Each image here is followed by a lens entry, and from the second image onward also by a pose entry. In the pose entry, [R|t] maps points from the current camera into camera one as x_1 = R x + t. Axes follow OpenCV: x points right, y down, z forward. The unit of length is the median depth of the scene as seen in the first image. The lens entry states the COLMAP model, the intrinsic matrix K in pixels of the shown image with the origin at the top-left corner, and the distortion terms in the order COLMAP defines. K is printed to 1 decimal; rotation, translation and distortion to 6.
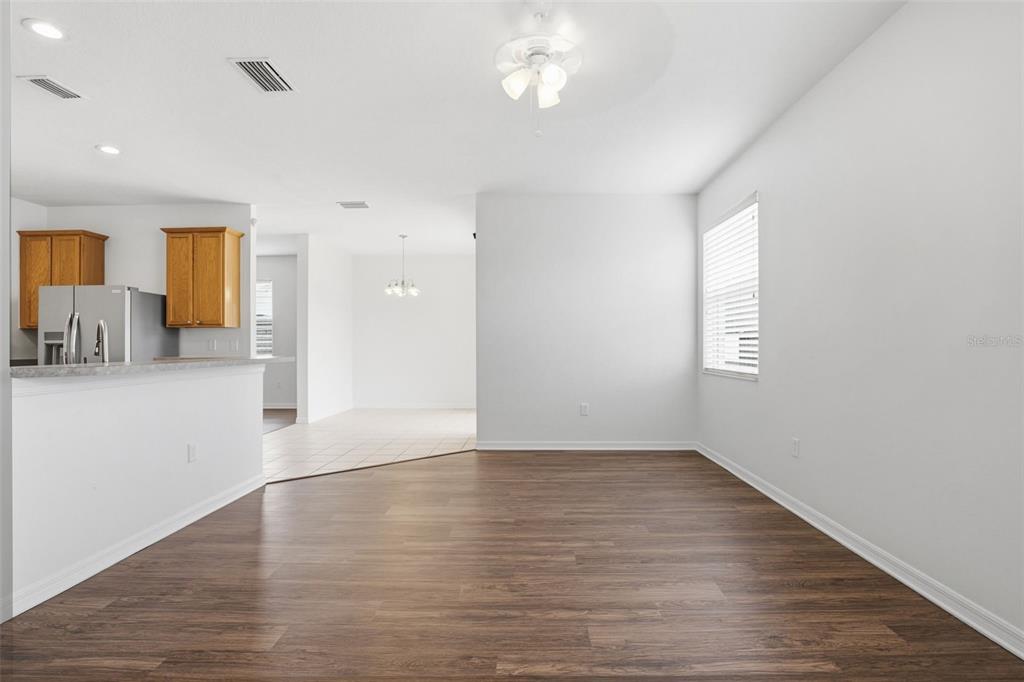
lens RADIAL K [[490.8, 0, 517.9], [0, 490.8, 347.4], [0, 0, 1]] dist [-0.027084, 0.001439]
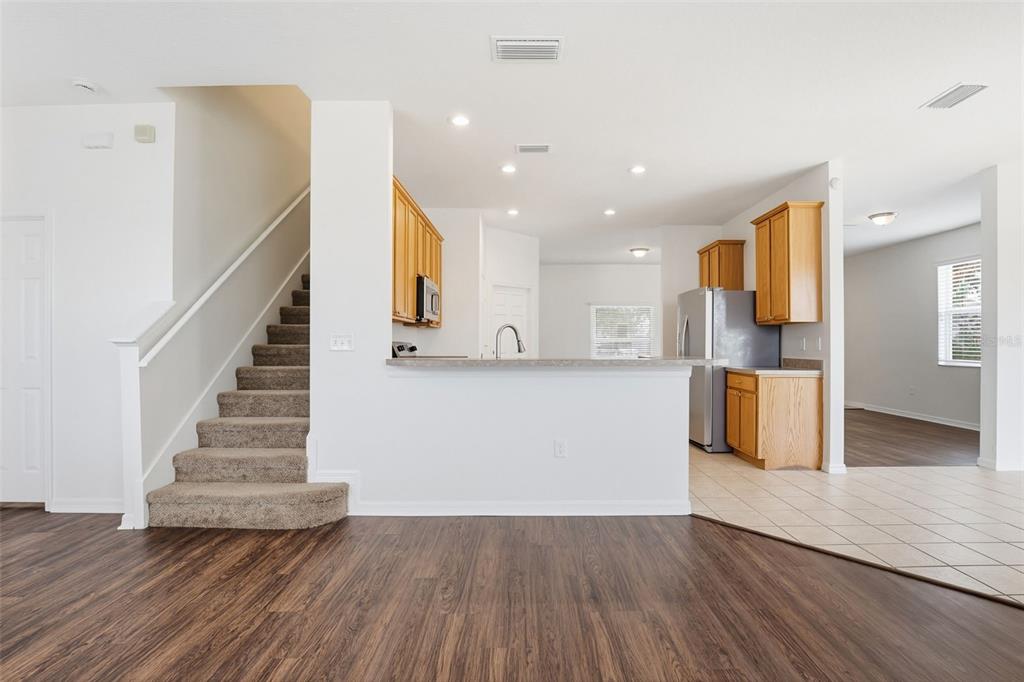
lens RADIAL K [[490.8, 0, 517.9], [0, 490.8, 347.4], [0, 0, 1]] dist [-0.027084, 0.001439]
pose [[0.029919, 0.009489, -0.999507, 0.368669], [-0.003576, 0.999950, 0.009386, -0.008975], [0.999546, 0.003293, 0.029952, 0.882659]]
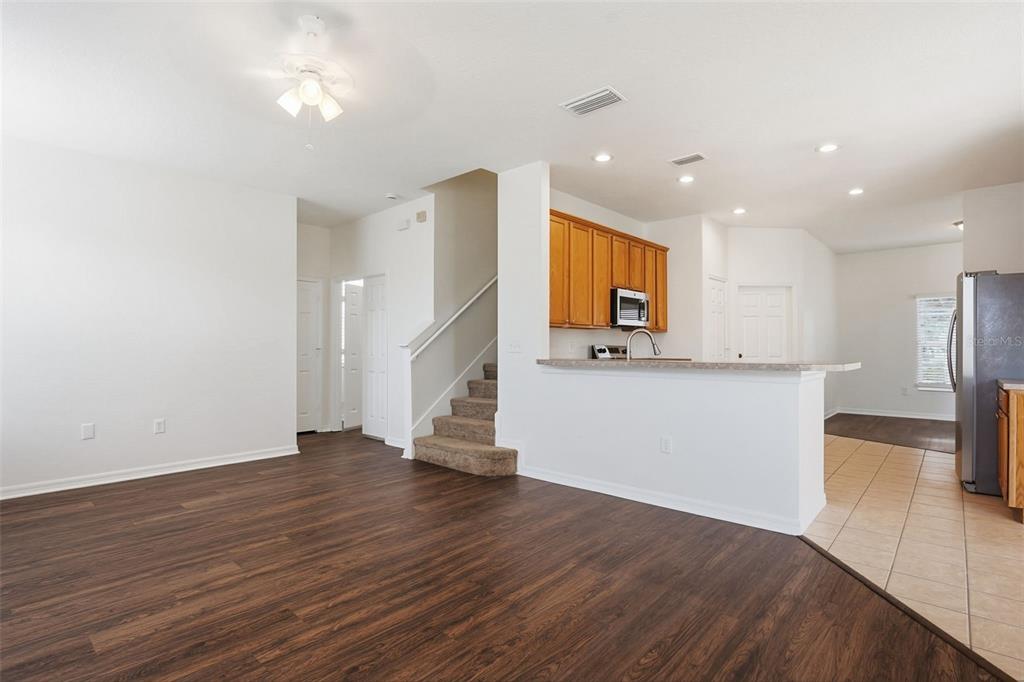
lens RADIAL K [[490.8, 0, 517.9], [0, 490.8, 347.4], [0, 0, 1]] dist [-0.027084, 0.001439]
pose [[-0.634174, 0.004000, -0.773180, 0.409095], [-0.001732, 0.999977, 0.006593, -0.013728], [0.773189, 0.005521, -0.634152, 1.456487]]
